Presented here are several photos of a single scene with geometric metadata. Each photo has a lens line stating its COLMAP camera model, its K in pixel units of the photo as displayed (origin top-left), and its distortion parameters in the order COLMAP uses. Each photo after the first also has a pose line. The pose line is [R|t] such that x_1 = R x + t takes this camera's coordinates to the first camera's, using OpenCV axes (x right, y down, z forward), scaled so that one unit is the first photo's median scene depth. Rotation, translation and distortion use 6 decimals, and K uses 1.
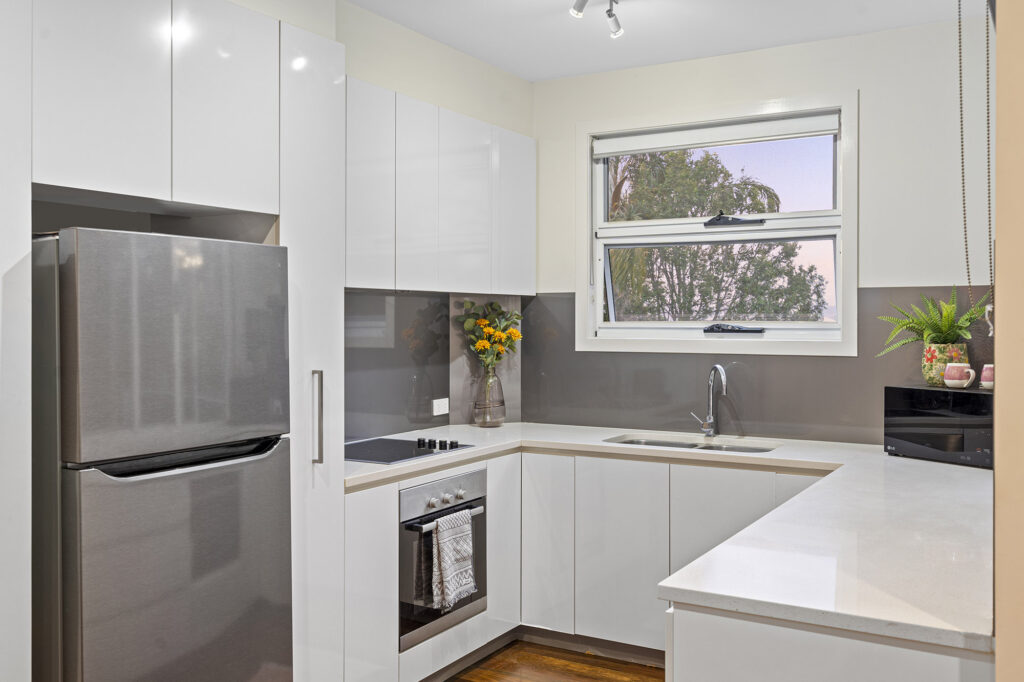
lens RADIAL K [[926.6, 0, 512.0], [0, 926.6, 341.0], [0, 0, 1]] dist [-0.014108, -0.002930]
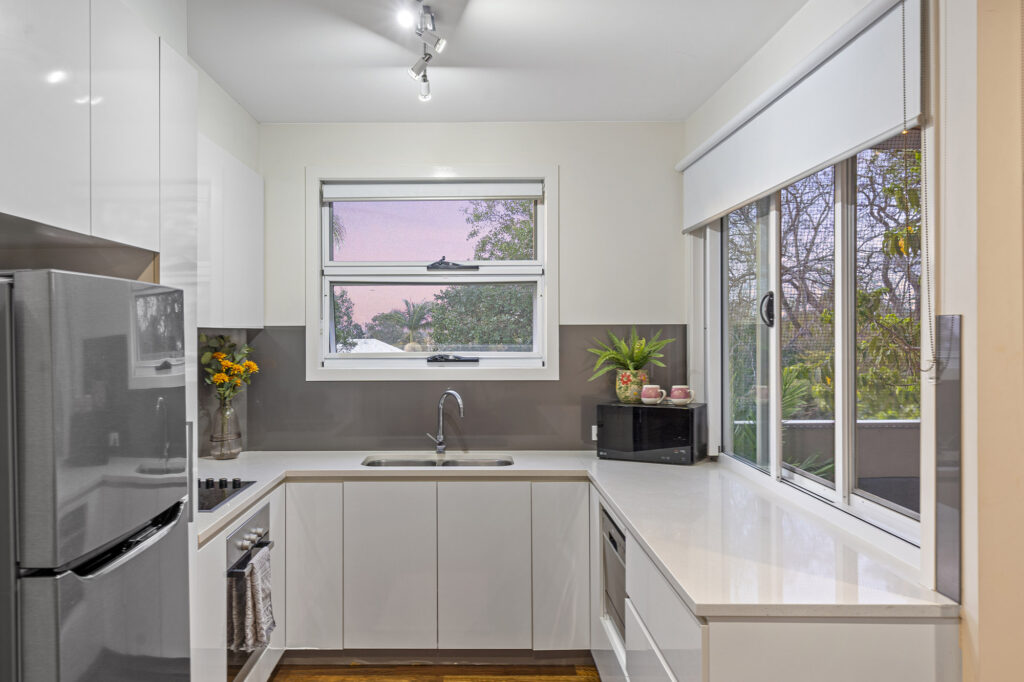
lens RADIAL K [[806.1, 0, 456.9], [0, 806.1, 345.9], [0, 0, 1]] dist [-0.000328, -0.000206]
pose [[0.868798, -0.011258, 0.495038, -0.269757], [0.014772, 0.999886, -0.003186, -0.026948], [-0.494946, 0.010081, 0.868865, 0.122585]]
